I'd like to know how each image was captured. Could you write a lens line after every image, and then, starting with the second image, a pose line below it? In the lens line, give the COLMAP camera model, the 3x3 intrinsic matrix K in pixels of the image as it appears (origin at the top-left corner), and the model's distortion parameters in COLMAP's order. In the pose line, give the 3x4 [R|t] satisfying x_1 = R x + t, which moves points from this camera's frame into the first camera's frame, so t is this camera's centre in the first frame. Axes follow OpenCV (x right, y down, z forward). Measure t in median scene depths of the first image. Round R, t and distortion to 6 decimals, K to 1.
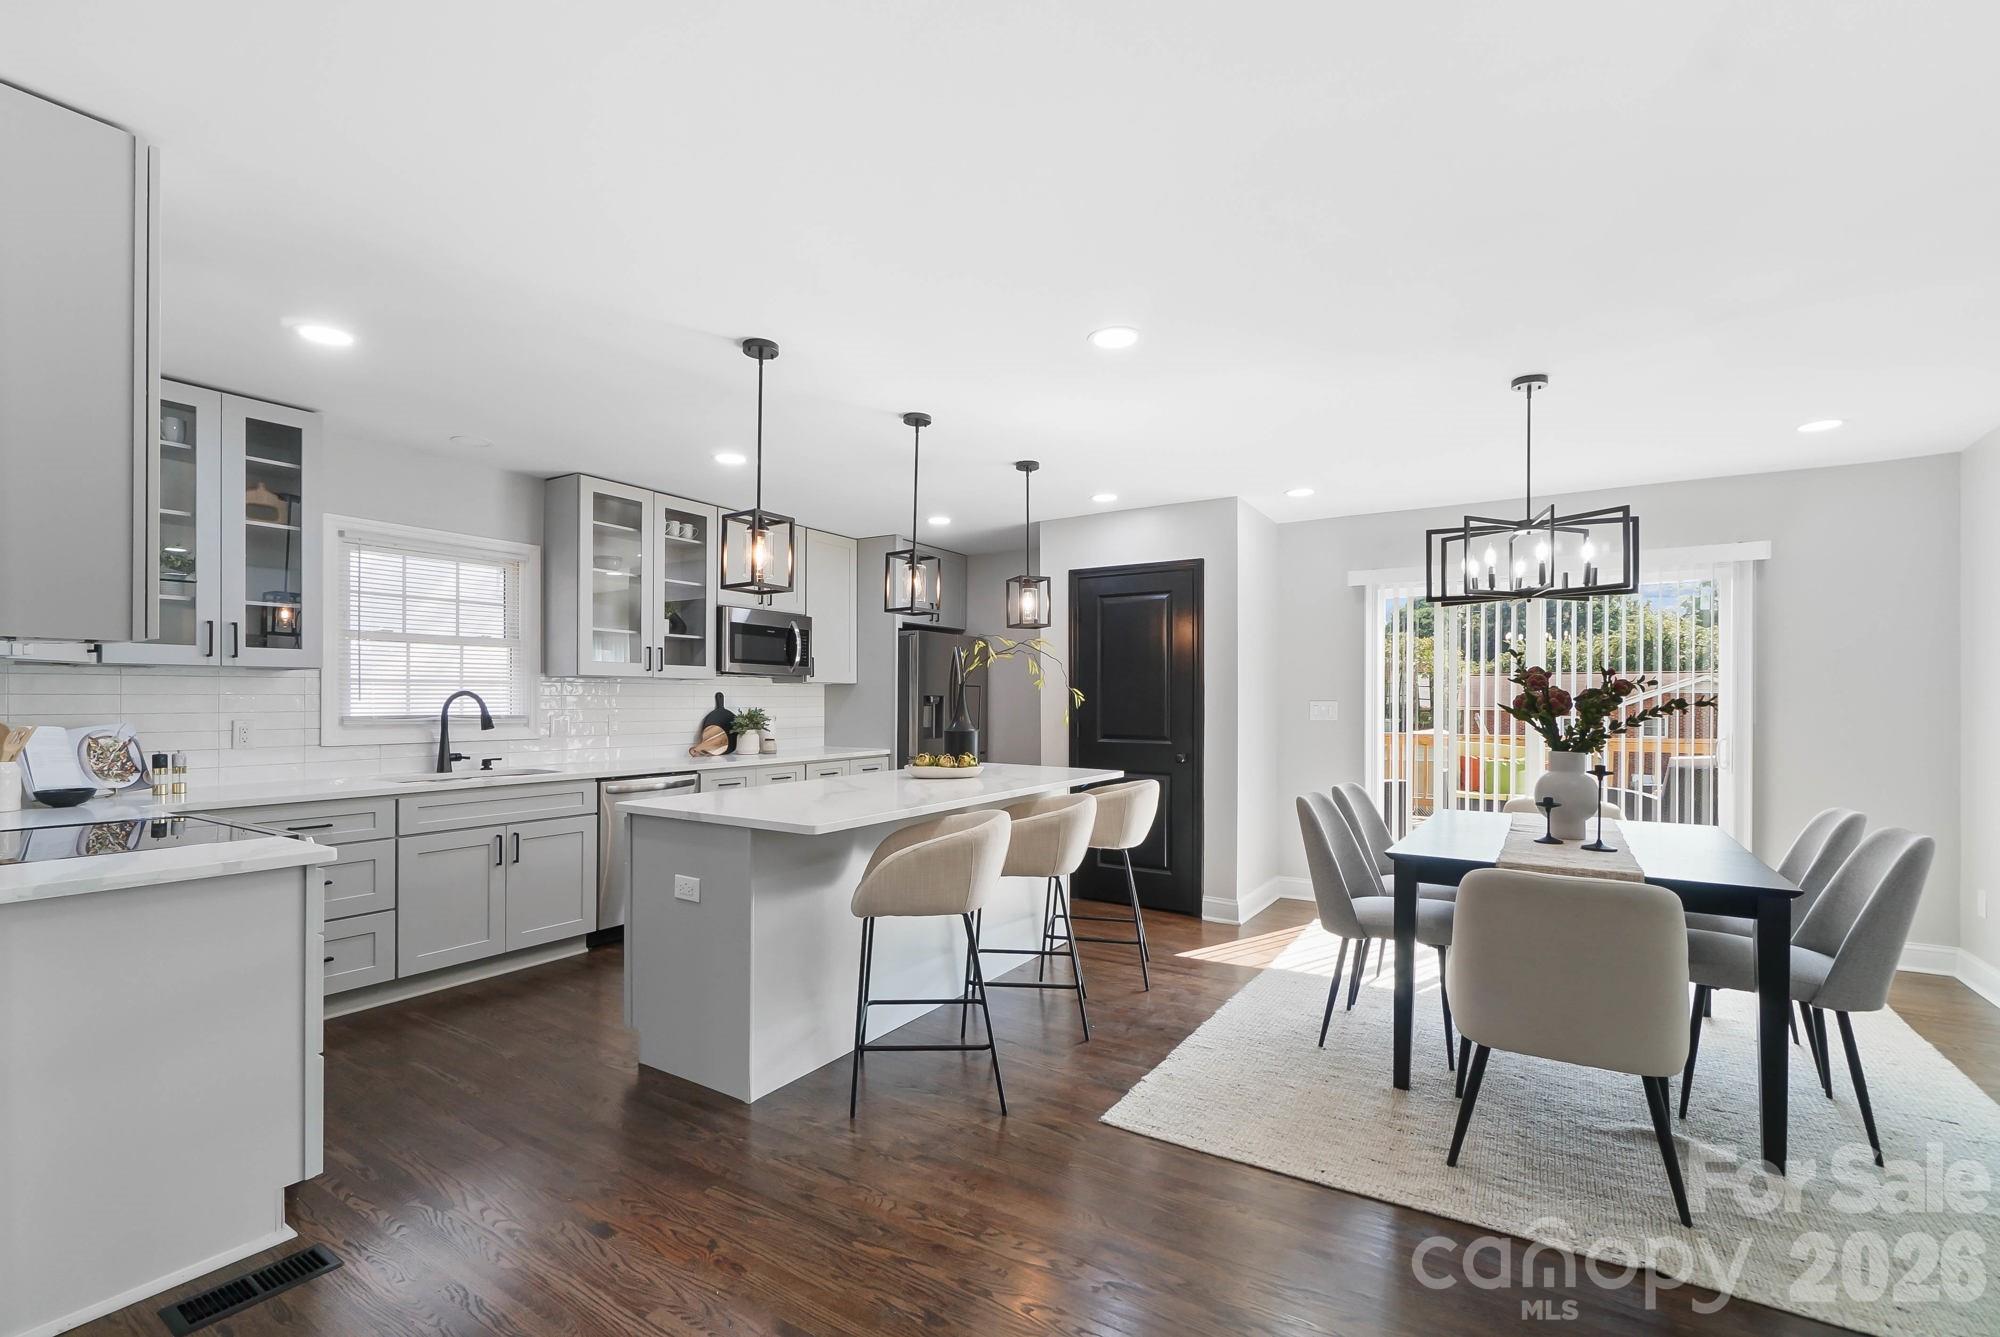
lens RADIAL K [[879.5, 0, 985.8], [0, 879.5, 700.7], [0, 0, 1]] dist [-0.002074, -0.000143]
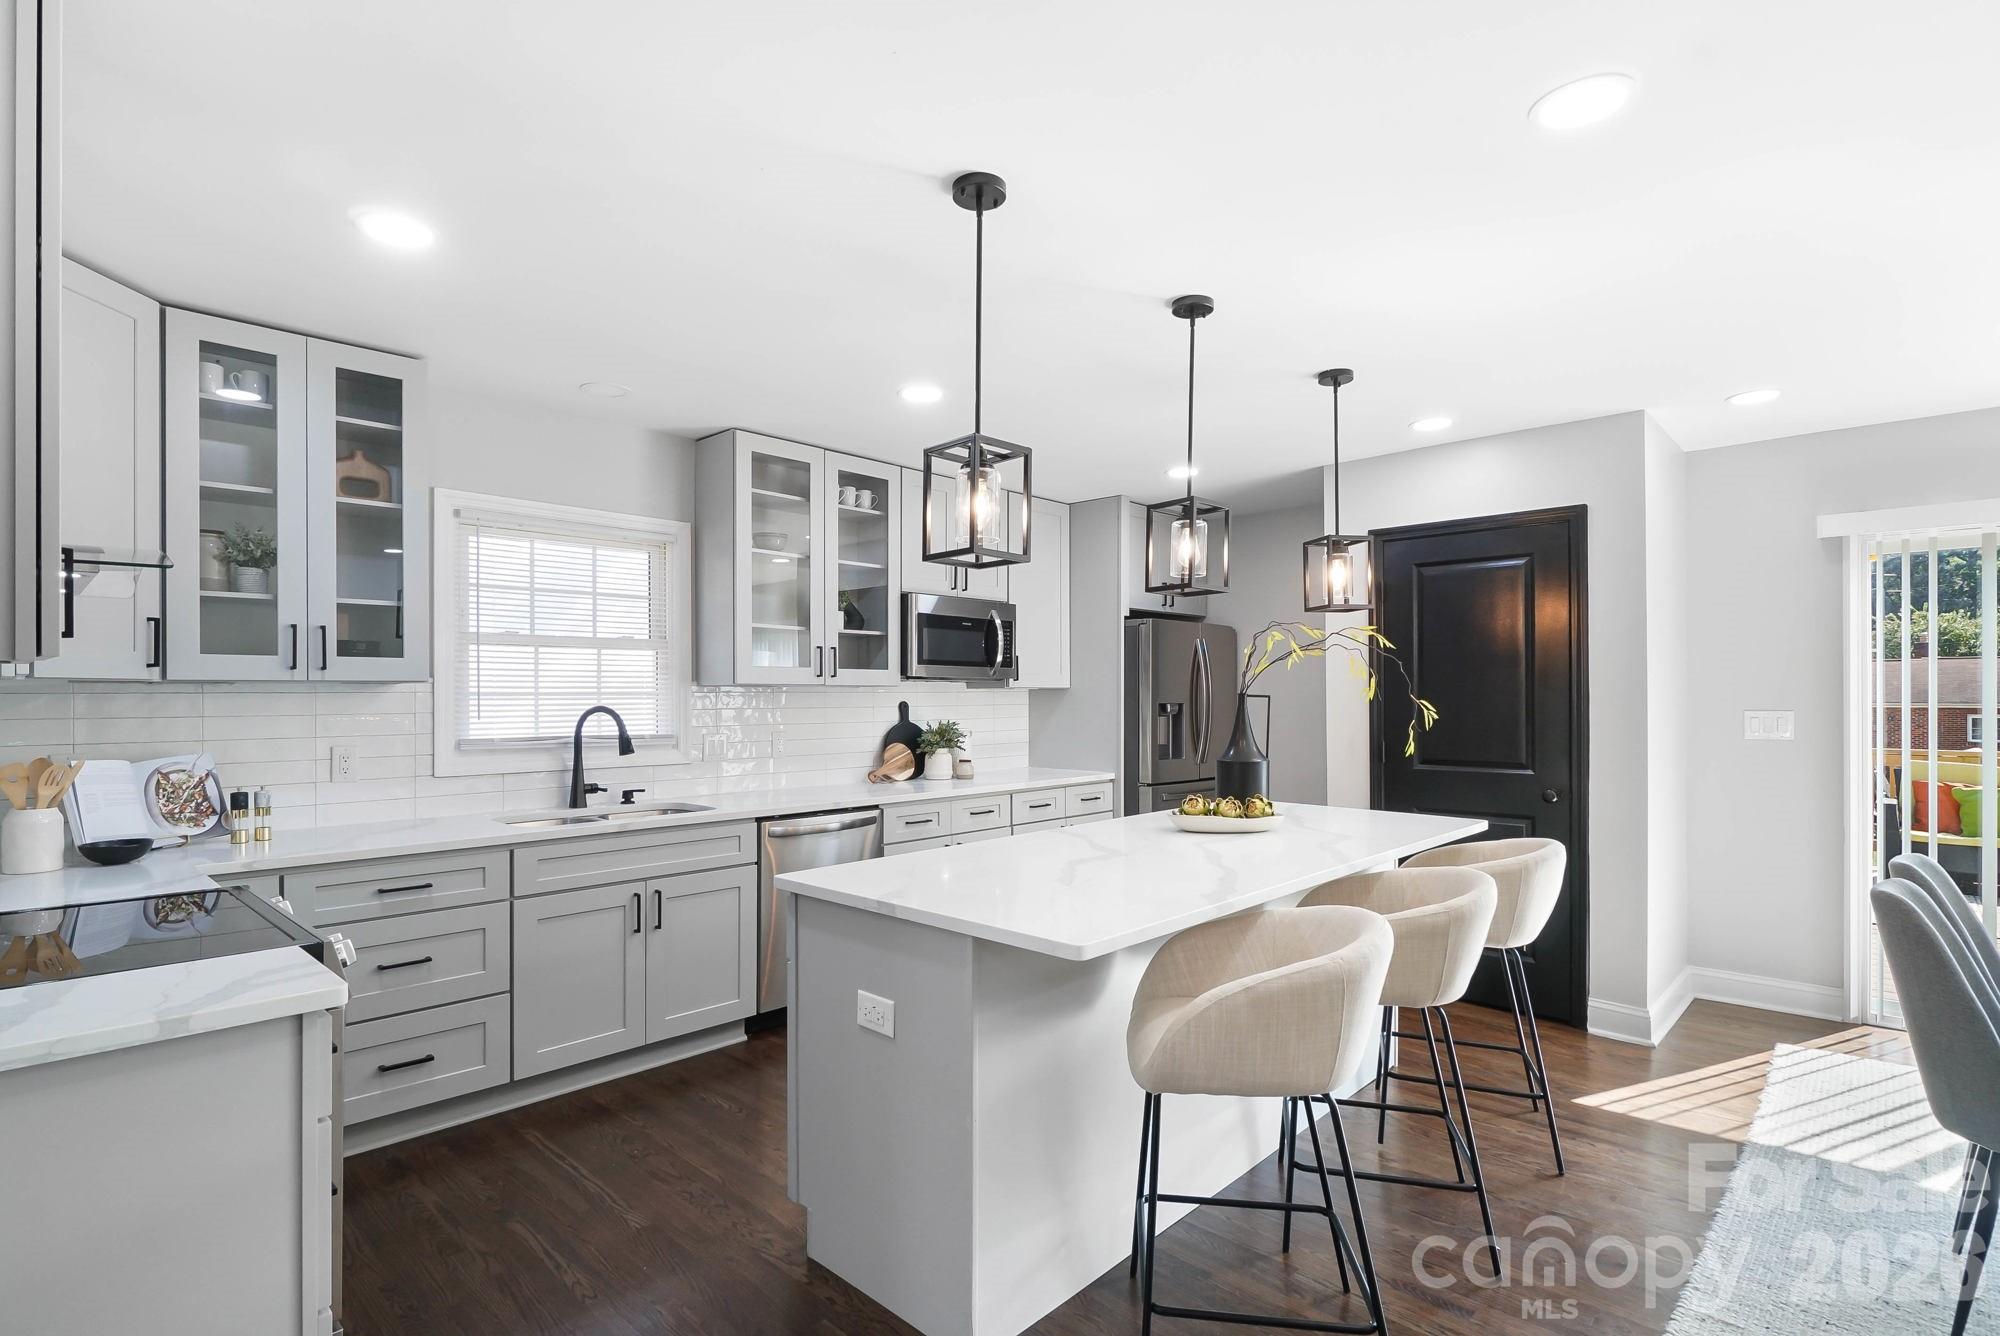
lens RADIAL K [[970.5, 0, 988.8], [0, 970.5, 696.5], [0, 0, 1]] dist [0.001278, -0.002565]
pose [[0.981341, -0.004833, -0.192217, -0.083646], [0.004752, 0.999988, -0.000882, -0.018489], [0.192219, -0.000048, 0.981352, 0.218628]]
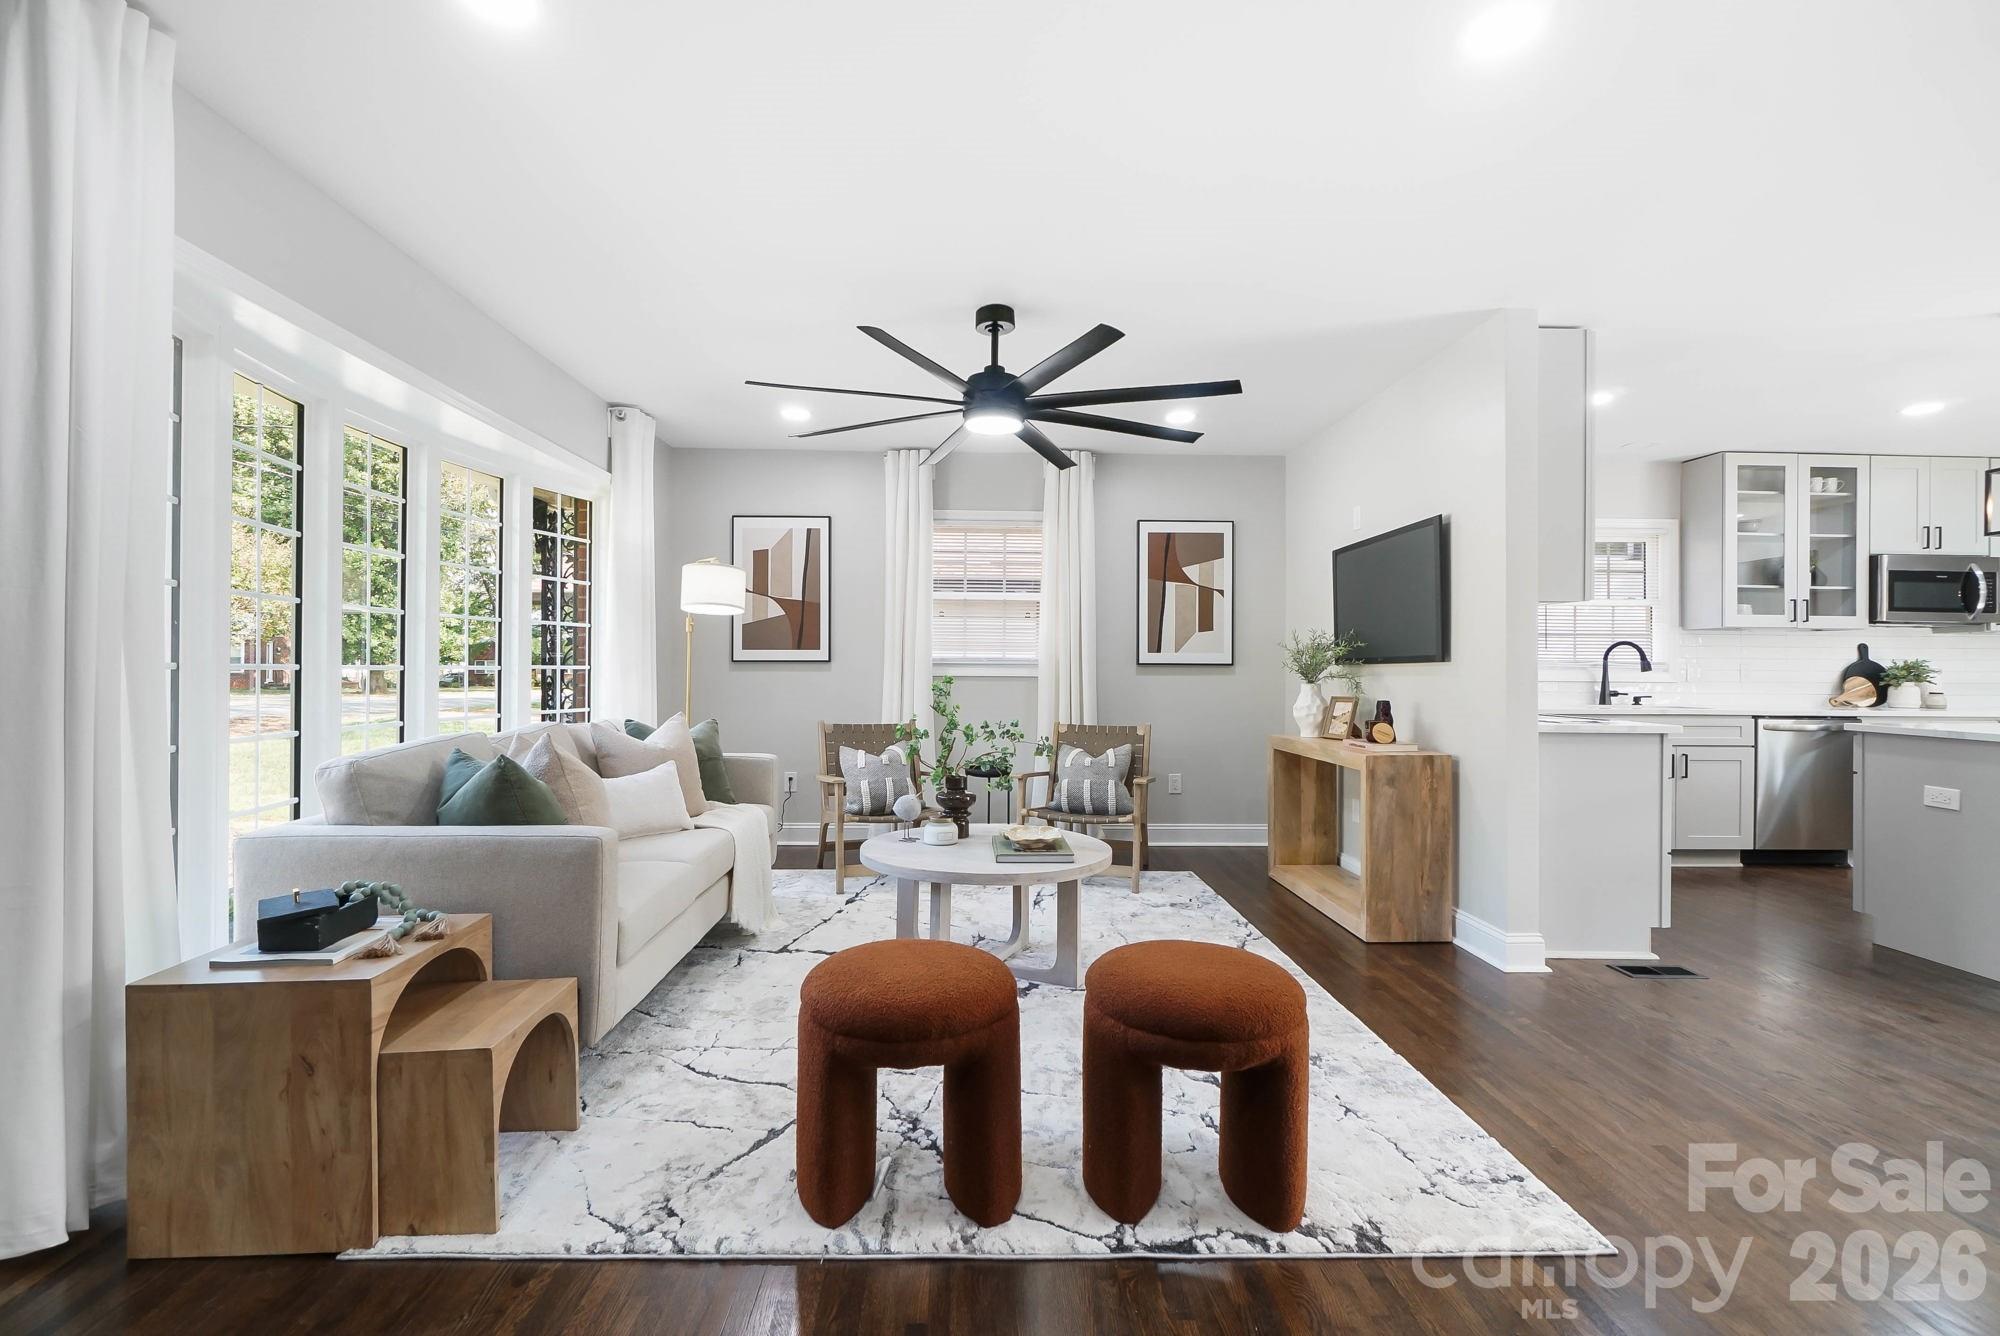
lens RADIAL K [[879.5, 0, 990.3], [0, 879.5, 662.7], [0, 0, 1]] dist [-0.002074, -0.000143]
pose [[0.567567, -0.002206, -0.823324, -0.073103], [-0.007840, 0.999937, -0.008084, 0.039828], [0.823290, 0.011043, 0.567514, -0.507939]]
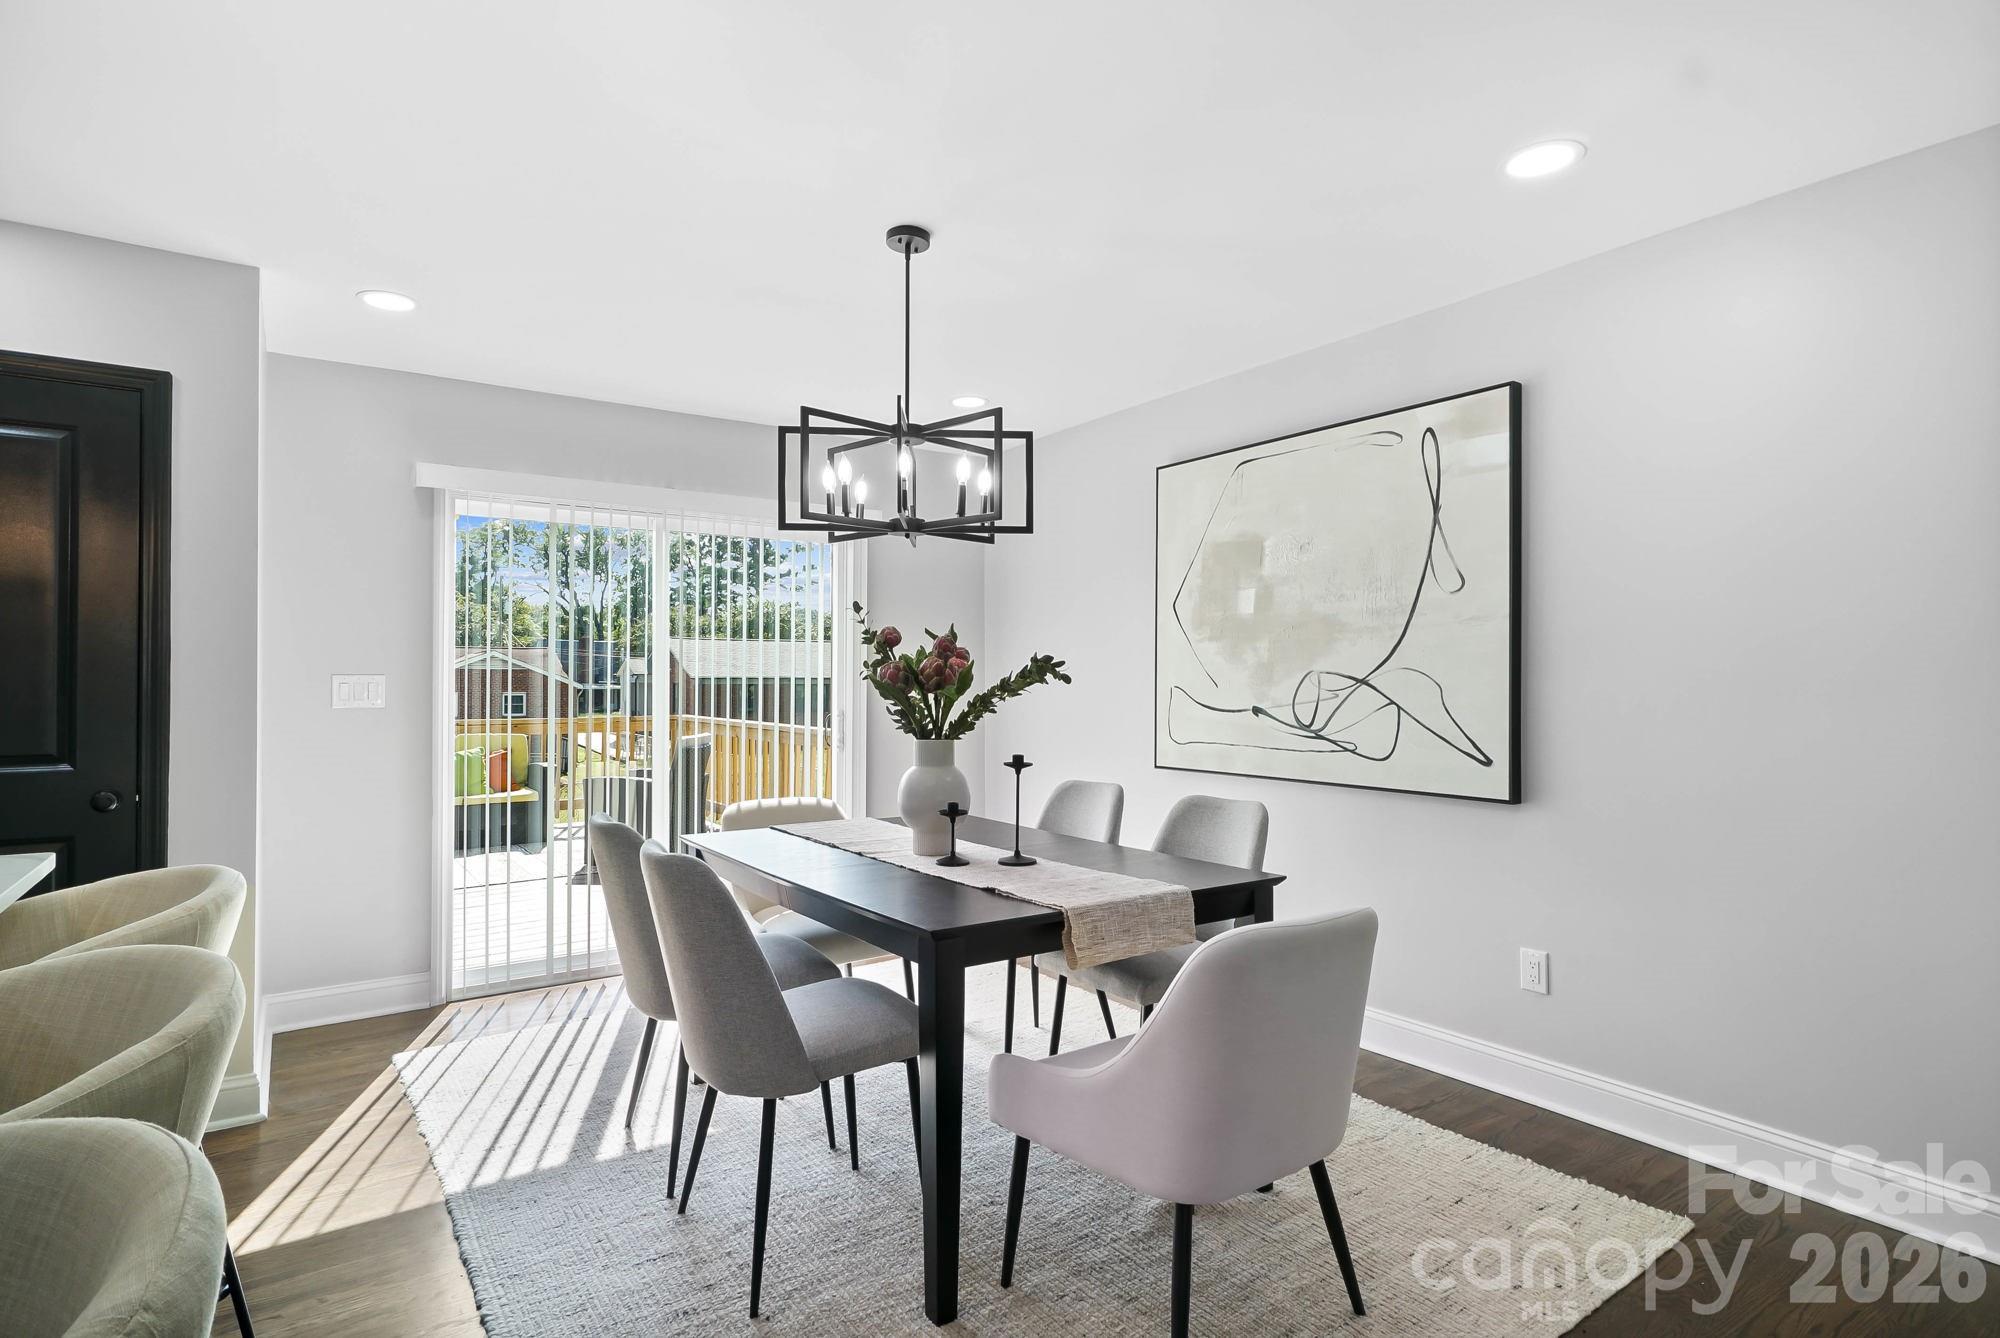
lens RADIAL K [[1013.4, 0, 967.8], [0, 1013.4, 675.6], [0, 0, 1]] dist [-0.004653, -0.000240]
pose [[0.403319, 0.003199, 0.915054, -0.098691], [-0.001946, 0.999995, -0.002639, 0.001601], [-0.915057, -0.000716, 0.403323, 0.499000]]
